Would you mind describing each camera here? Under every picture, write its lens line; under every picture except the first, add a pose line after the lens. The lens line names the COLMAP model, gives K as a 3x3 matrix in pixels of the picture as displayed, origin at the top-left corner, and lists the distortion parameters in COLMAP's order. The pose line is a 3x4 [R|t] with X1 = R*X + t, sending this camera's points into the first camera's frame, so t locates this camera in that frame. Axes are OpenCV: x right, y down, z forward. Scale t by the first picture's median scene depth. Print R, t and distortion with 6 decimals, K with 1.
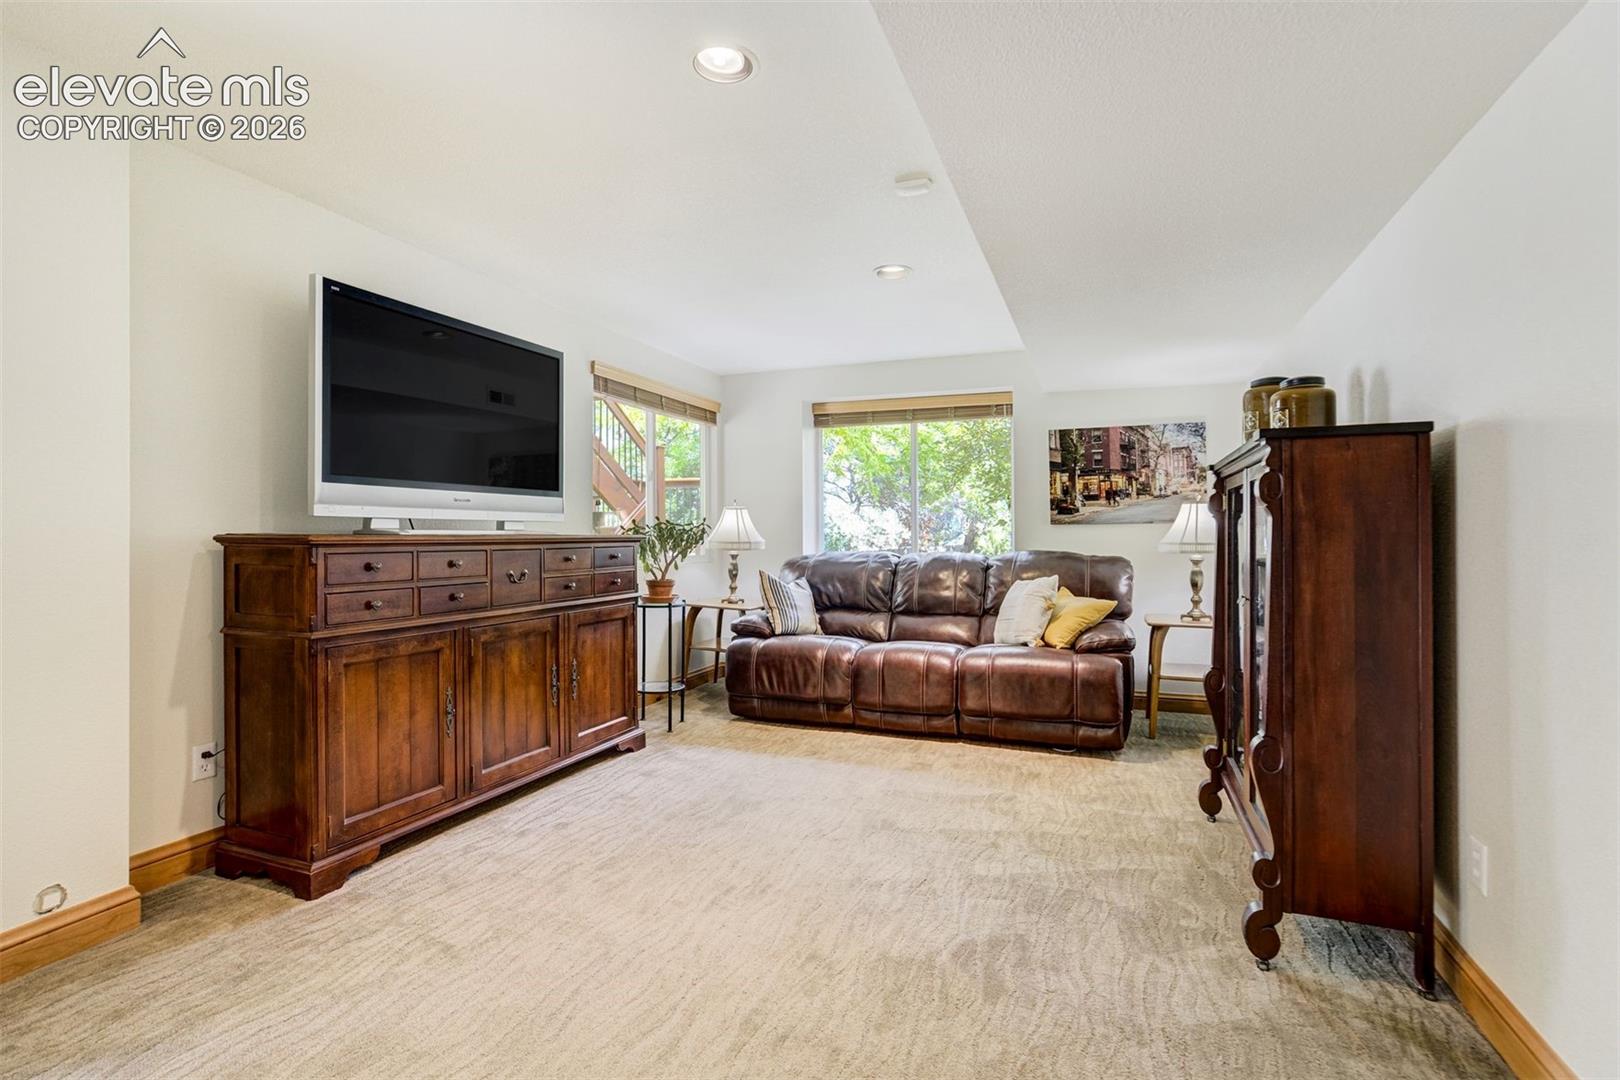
lens RADIAL K [[755.2, 0, 810.8], [0, 755.2, 525.4], [0, 0, 1]] dist [-0.024239, 0.009608]
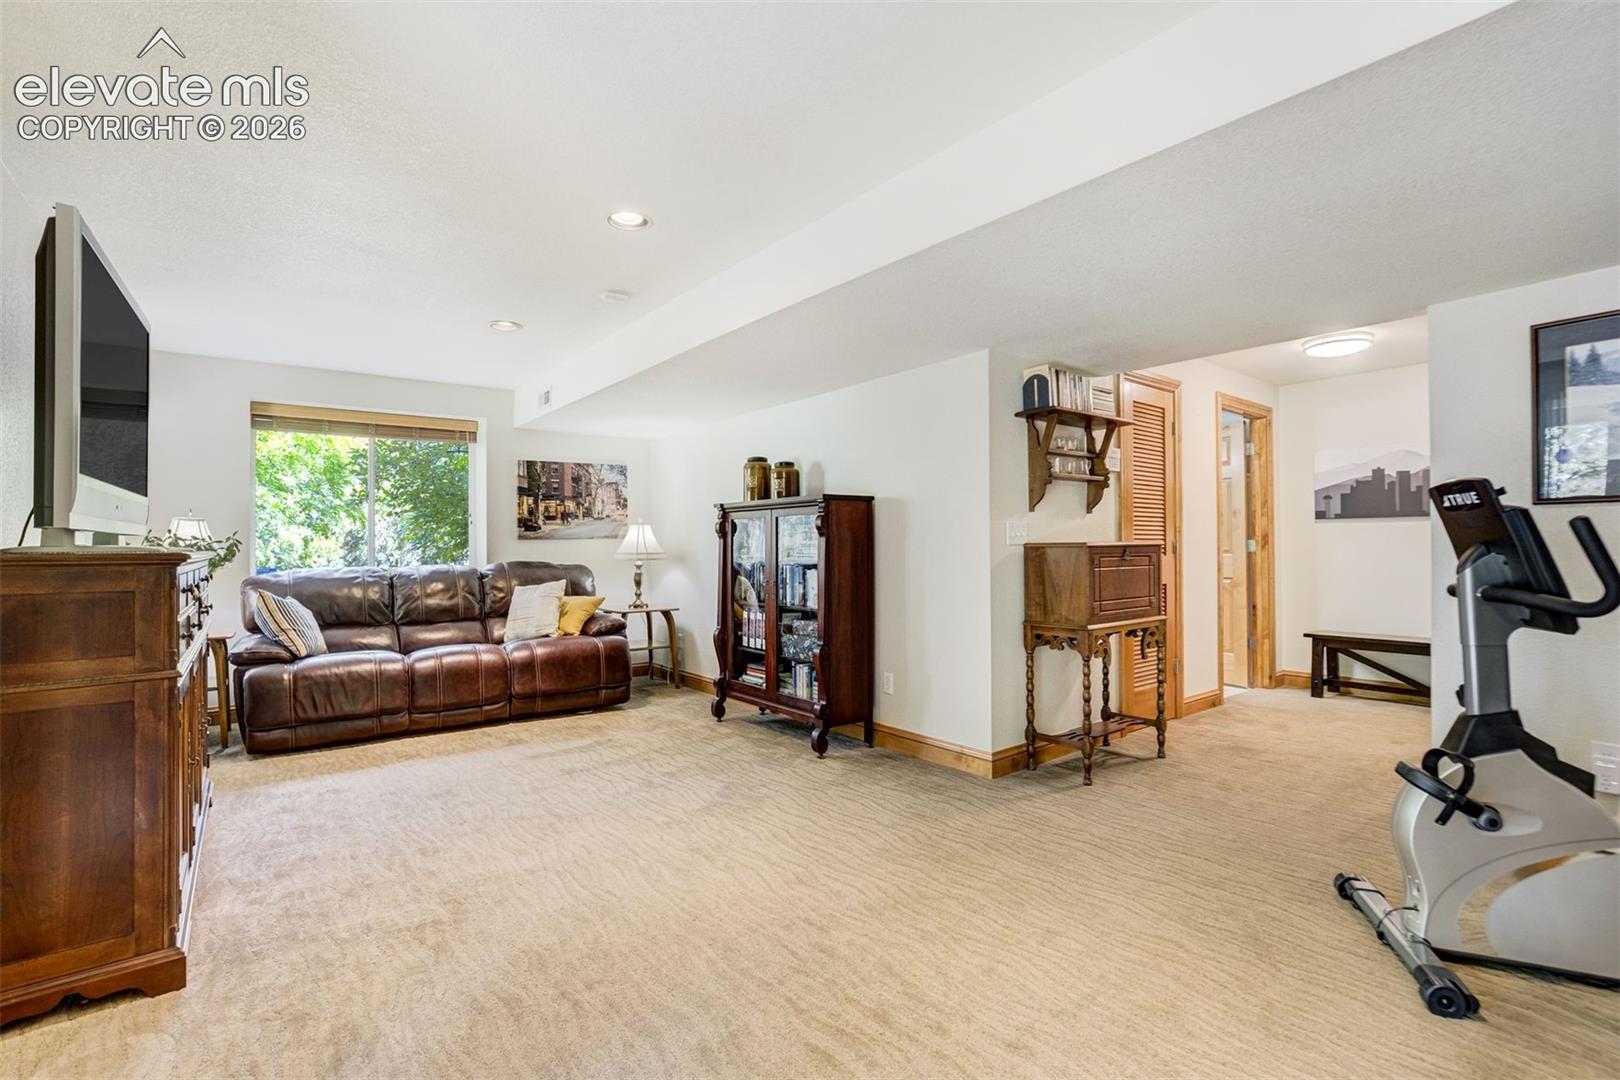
lens RADIAL K [[755.2, 0, 821.1], [0, 755.2, 541.6], [0, 0, 1]] dist [-0.024239, 0.009608]
pose [[0.519011, -0.000289, 0.854767, -0.473667], [-0.002723, 0.999994, 0.001992, -0.001410], [-0.854763, -0.003361, 0.519007, -0.026623]]
